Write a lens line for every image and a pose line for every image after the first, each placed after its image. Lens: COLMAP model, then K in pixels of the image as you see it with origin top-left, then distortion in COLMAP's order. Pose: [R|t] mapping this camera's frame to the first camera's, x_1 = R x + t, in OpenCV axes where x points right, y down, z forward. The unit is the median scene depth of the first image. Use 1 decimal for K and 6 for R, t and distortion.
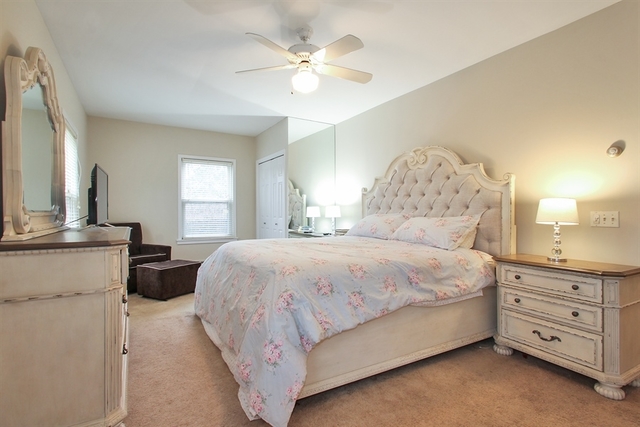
lens RADIAL K [[314.9, 0, 322.0], [0, 314.9, 211.5], [0, 0, 1]] dist [0.002170, 0.000277]
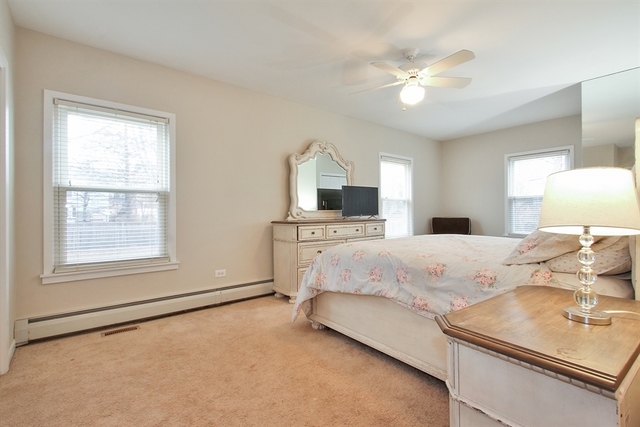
lens RADIAL K [[314.9, 0, 323.4], [0, 314.9, 213.9], [0, 0, 1]] dist [0.002170, 0.000277]
pose [[0.127536, 0.006264, -0.991814, 1.195450], [0.012102, 0.999896, 0.007871, 0.005193], [0.991760, -0.013007, 0.127447, 0.616563]]
